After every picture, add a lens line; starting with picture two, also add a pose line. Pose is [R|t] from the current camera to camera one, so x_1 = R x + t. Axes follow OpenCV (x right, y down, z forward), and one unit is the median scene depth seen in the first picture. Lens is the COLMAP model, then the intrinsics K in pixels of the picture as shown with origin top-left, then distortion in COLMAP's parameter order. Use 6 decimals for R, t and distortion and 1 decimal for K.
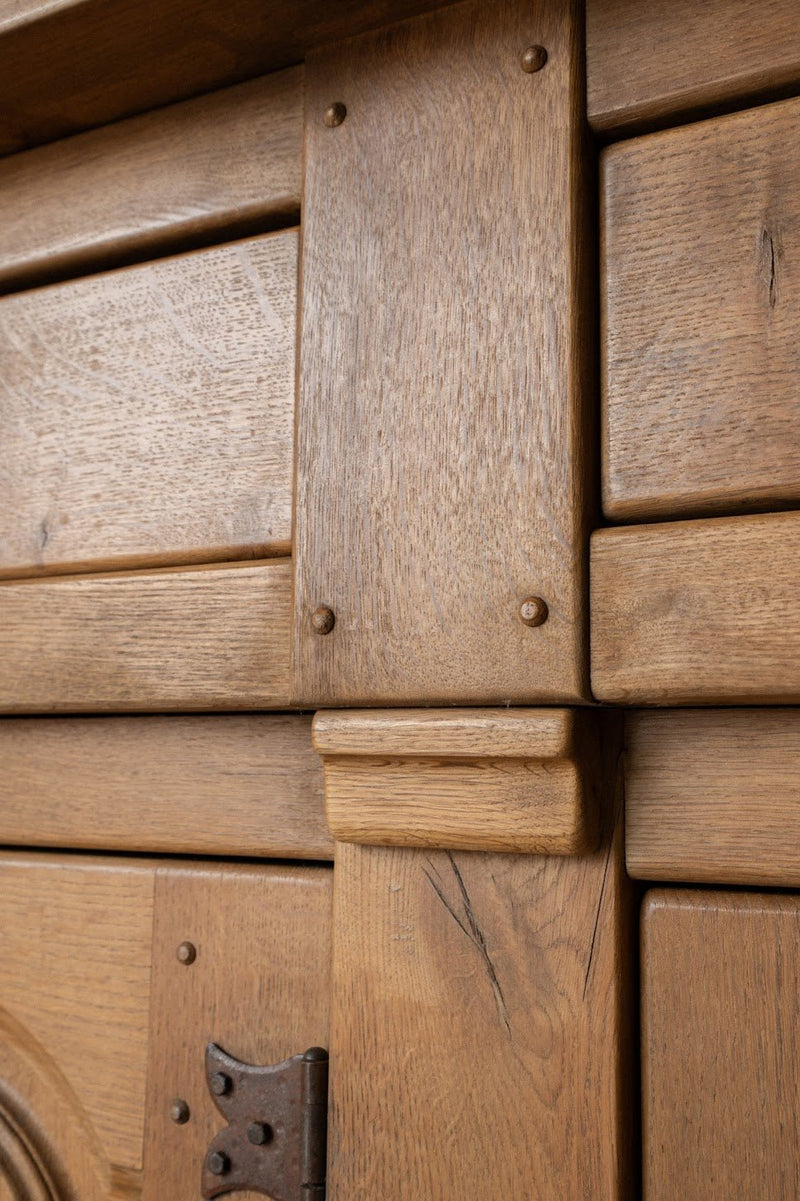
lens RADIAL K [[1320.3, 0, 400.0], [0, 1320.3, 600.5], [0, 0, 1]] dist [-0.006872, 0.007724]
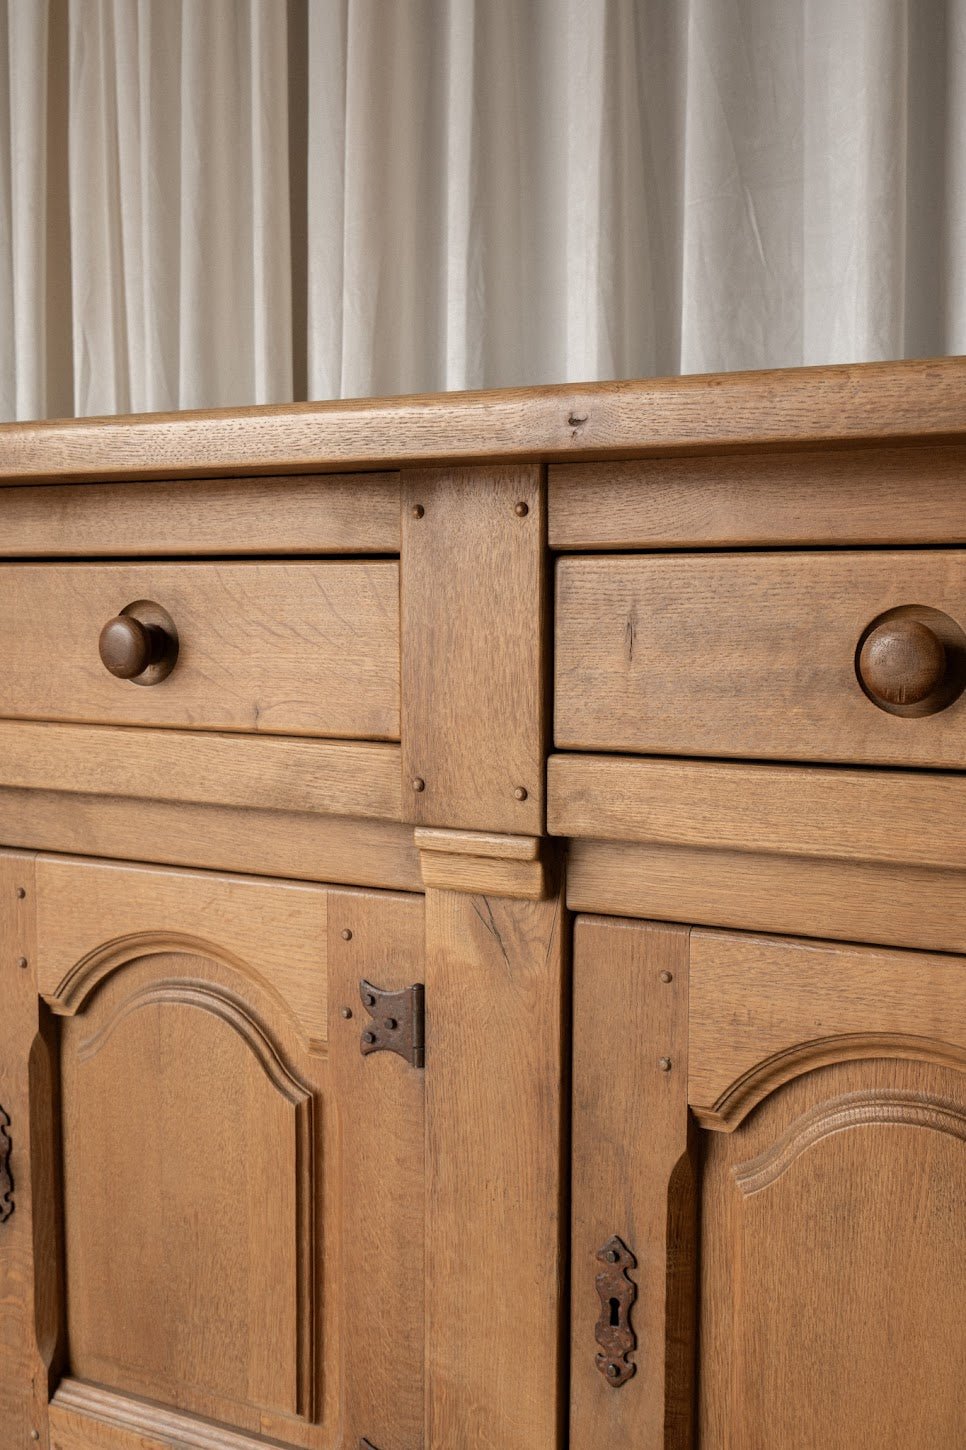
lens RADIAL K [[1594.0, 0, 483.0], [0, 1594.0, 725.0], [0, 0, 1]] dist [-0.006872, 0.007724]
pose [[0.999709, -0.015658, 0.018366, -0.003784], [0.011075, 0.973751, 0.227348, -0.614122], [-0.021444, -0.227079, 0.973640, -1.315435]]
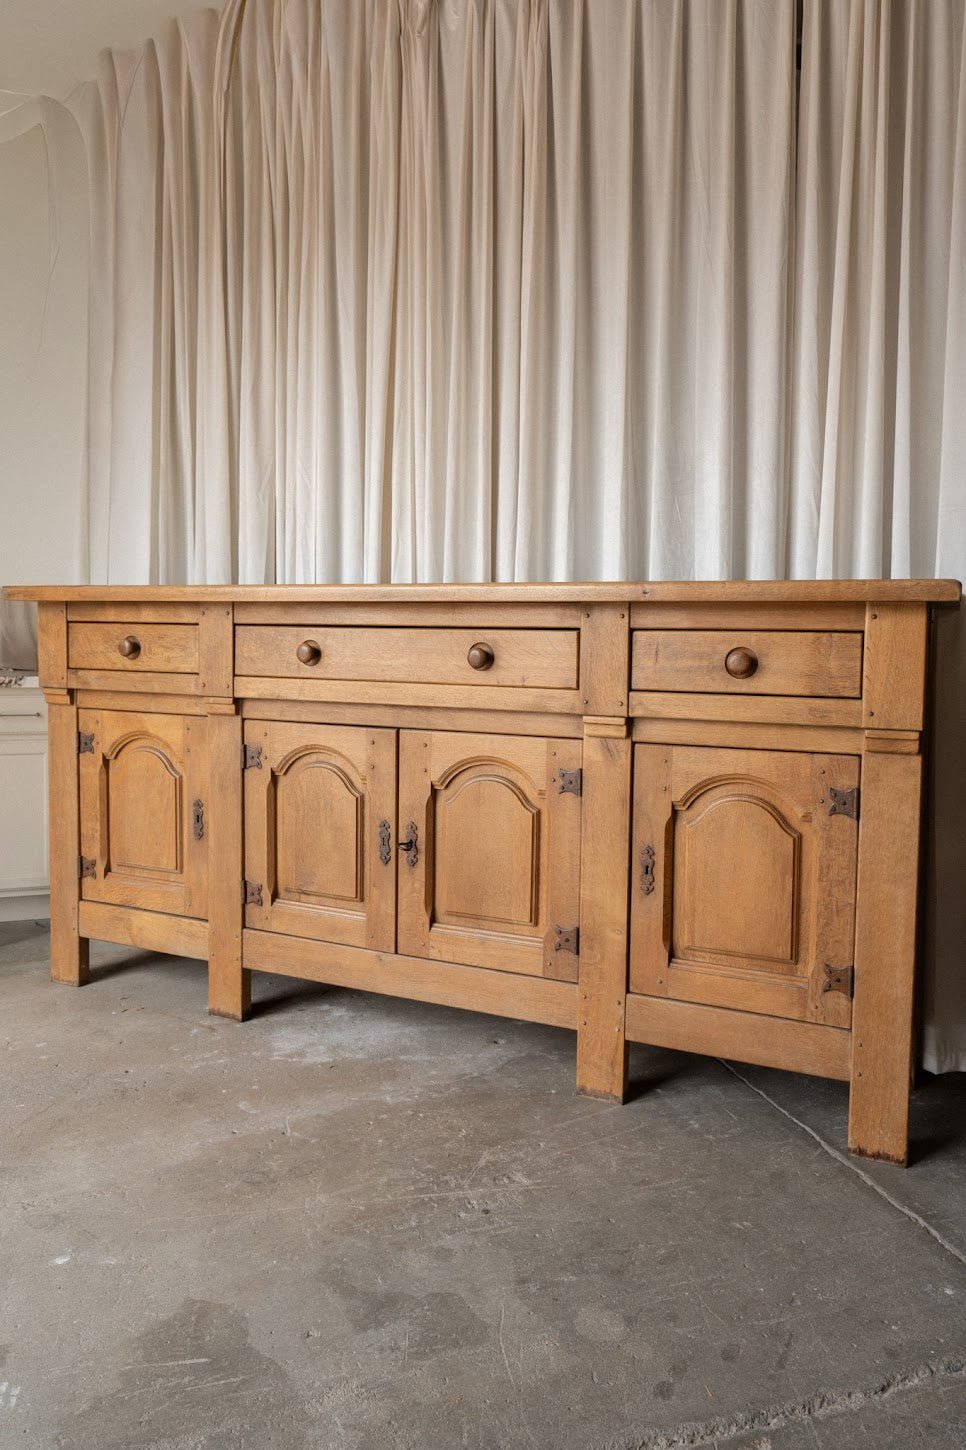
lens RADIAL K [[1098.5, 0, 488.3], [0, 1098.5, 680.8], [0, 0, 1]] dist [-0.001655, -0.000858]
pose [[0.996090, -0.006412, 0.088110, -0.973585], [-0.010238, 0.982264, 0.187221, -1.050631], [-0.087748, -0.187391, 0.978358, -4.030671]]
